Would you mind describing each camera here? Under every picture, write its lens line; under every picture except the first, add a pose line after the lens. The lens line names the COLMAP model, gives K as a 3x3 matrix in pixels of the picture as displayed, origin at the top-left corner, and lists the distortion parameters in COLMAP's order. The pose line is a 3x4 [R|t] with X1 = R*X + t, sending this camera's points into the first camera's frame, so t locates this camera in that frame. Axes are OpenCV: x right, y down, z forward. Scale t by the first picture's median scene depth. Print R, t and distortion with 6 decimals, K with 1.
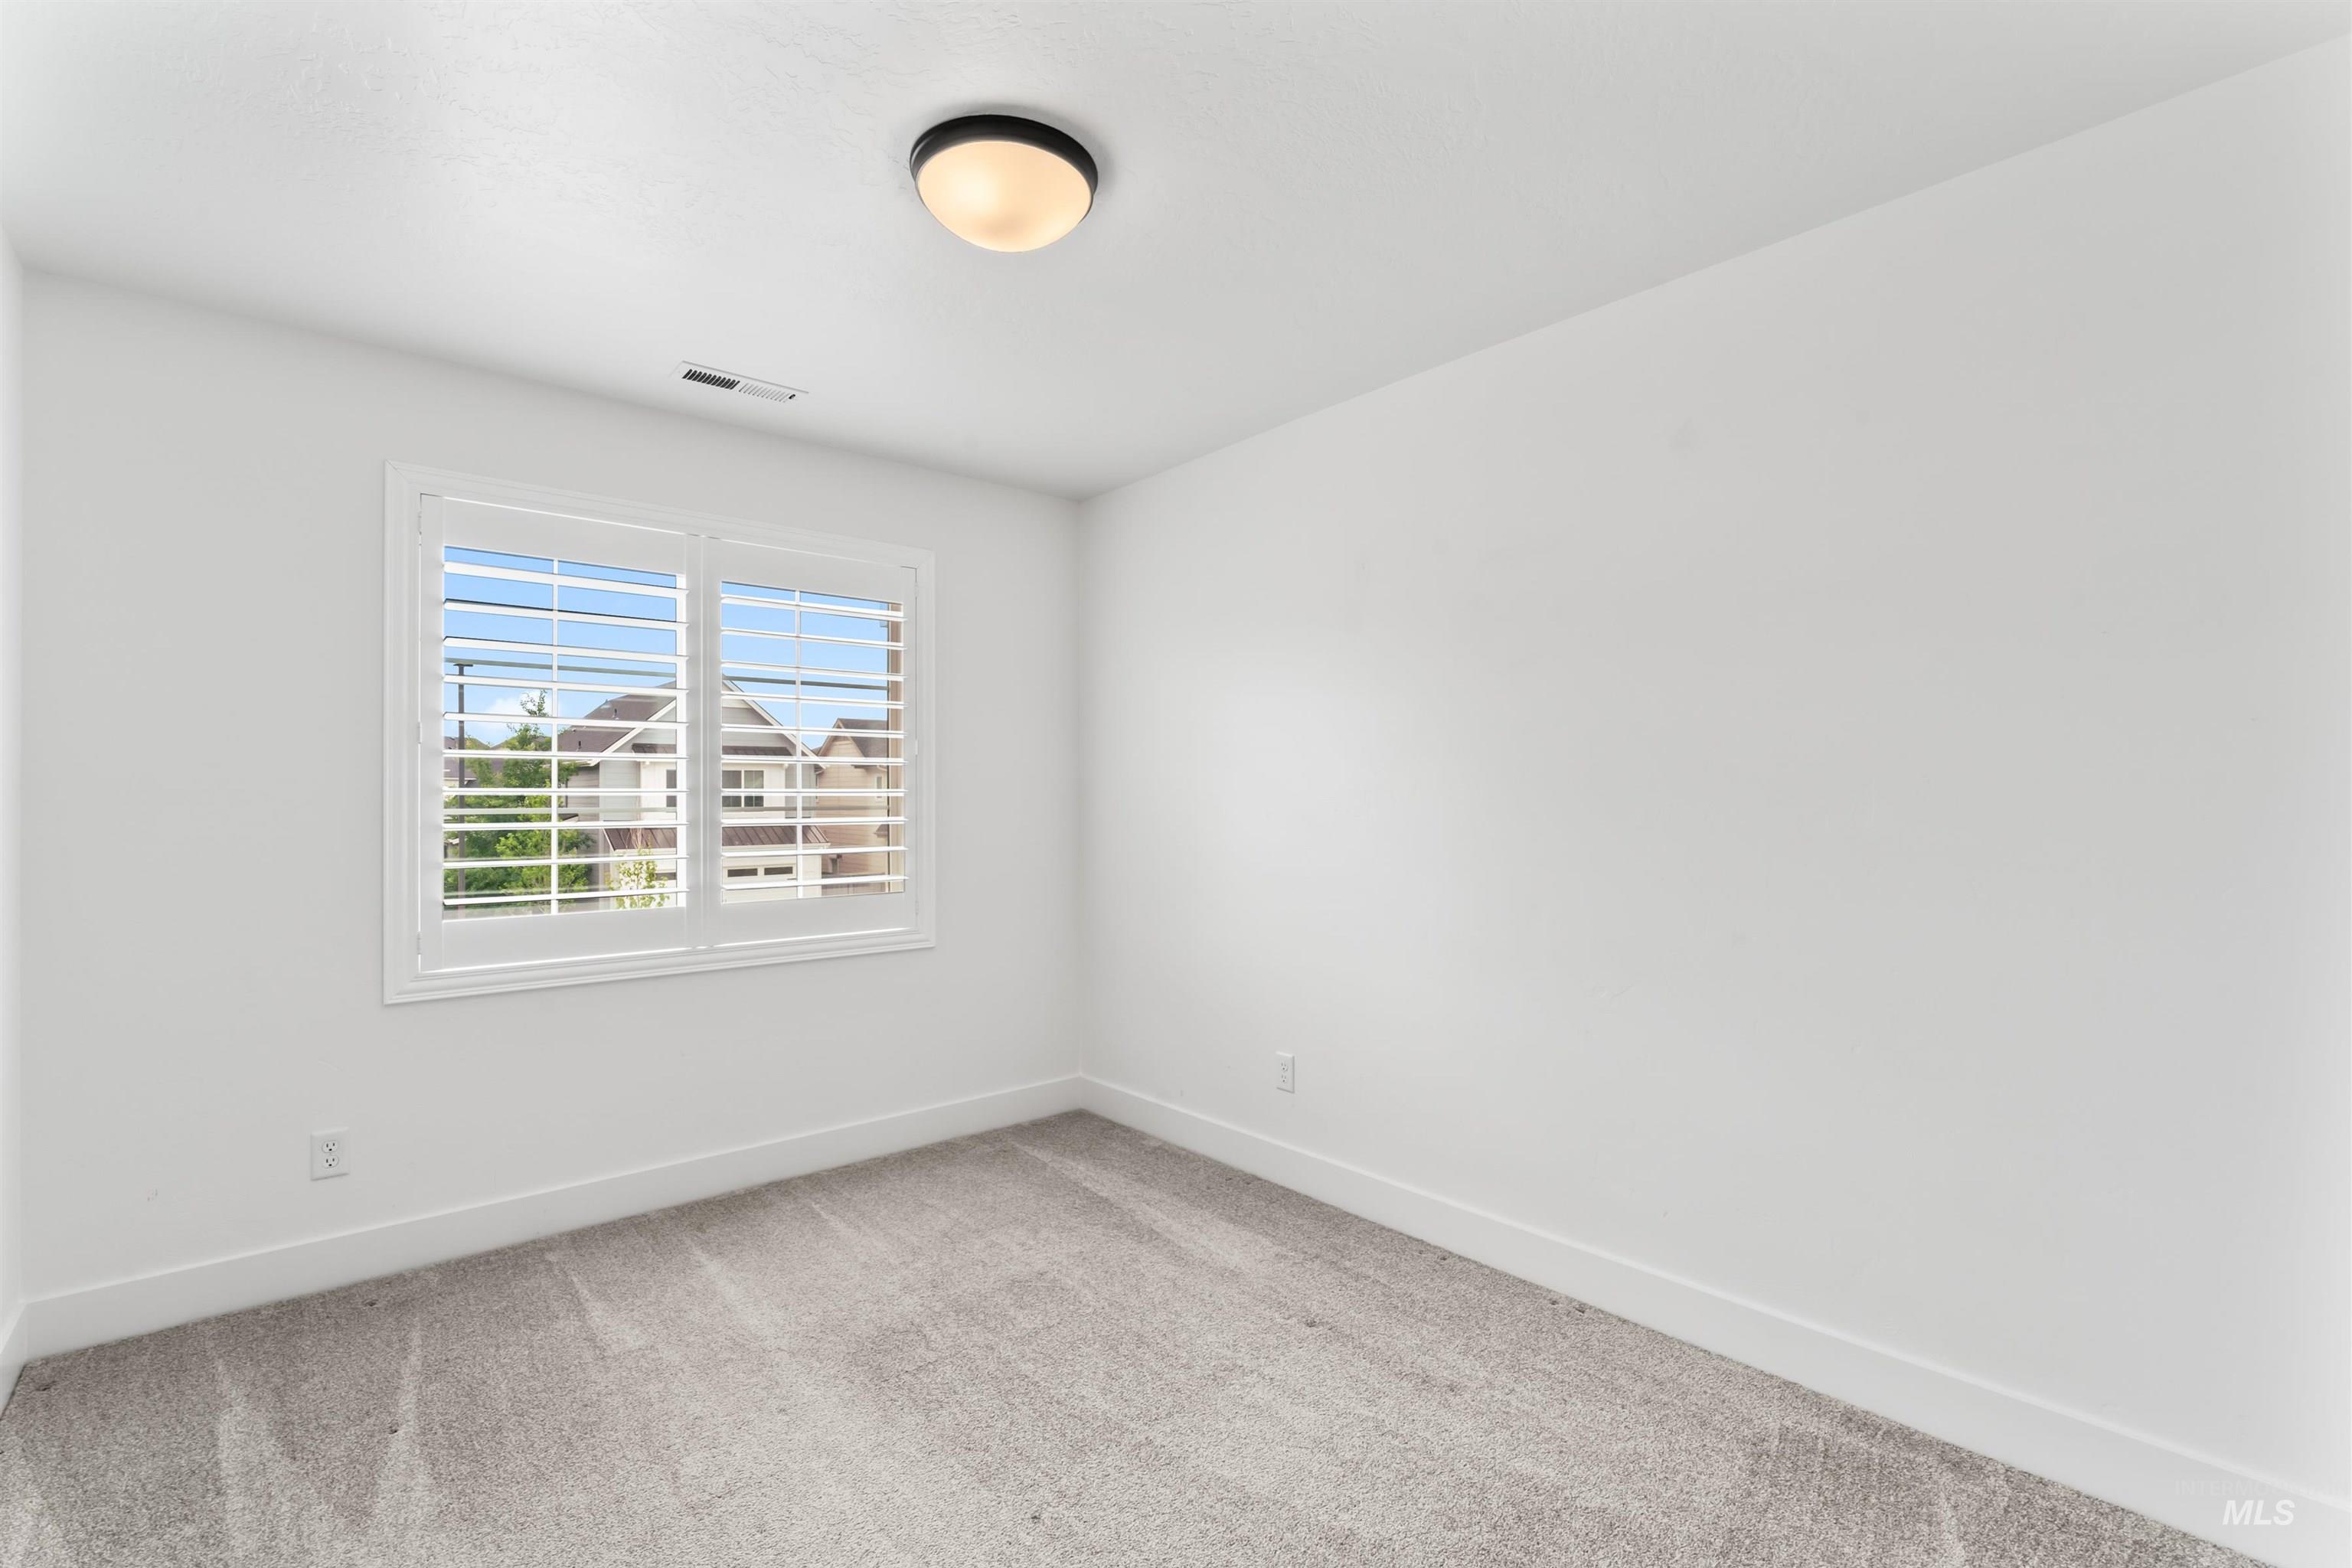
lens RADIAL K [[1046.5, 0, 1176.0], [0, 1046.5, 784.0], [0, 0, 1]] dist [0.001475, 0.000071]
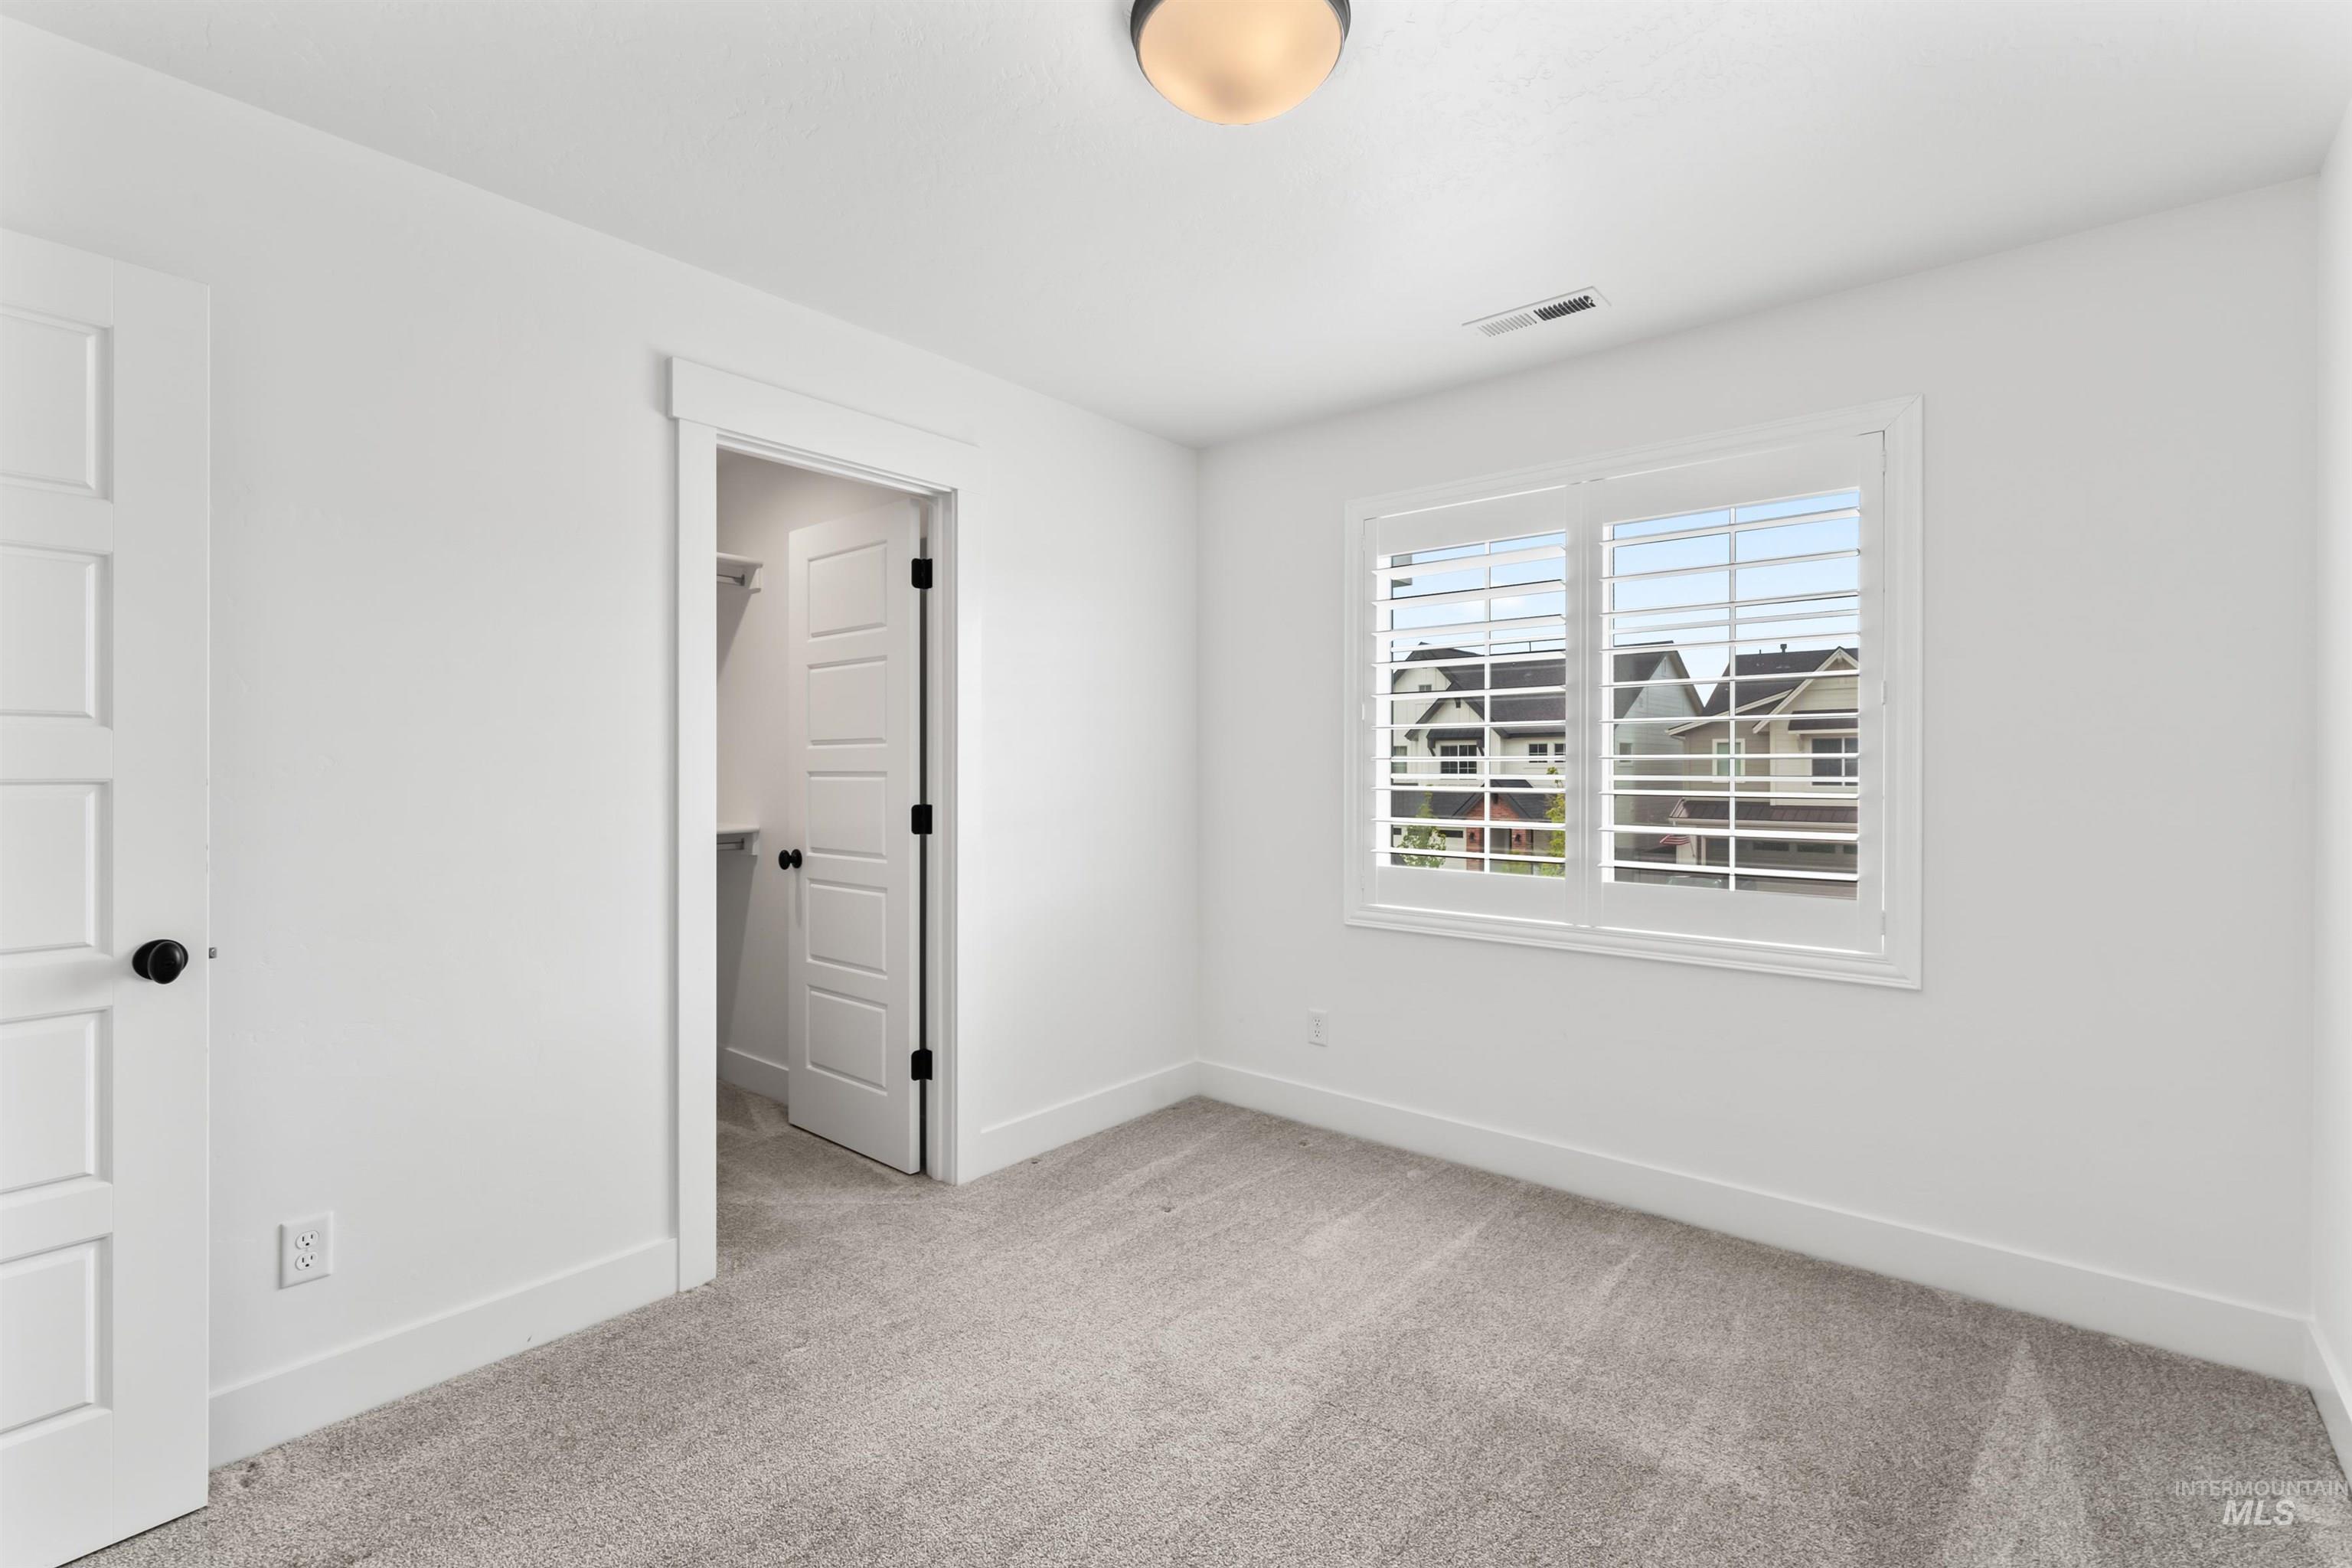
lens RADIAL K [[1029.6, 0, 1176.0], [0, 1029.6, 784.0], [0, 0, 1]] dist [0.000718, 0.000372]
pose [[0.185141, 0.019817, -0.982512, 0.385928], [-0.000095, 0.999797, 0.020148, 0.012422], [0.982712, -0.003637, 0.185106, 0.492482]]
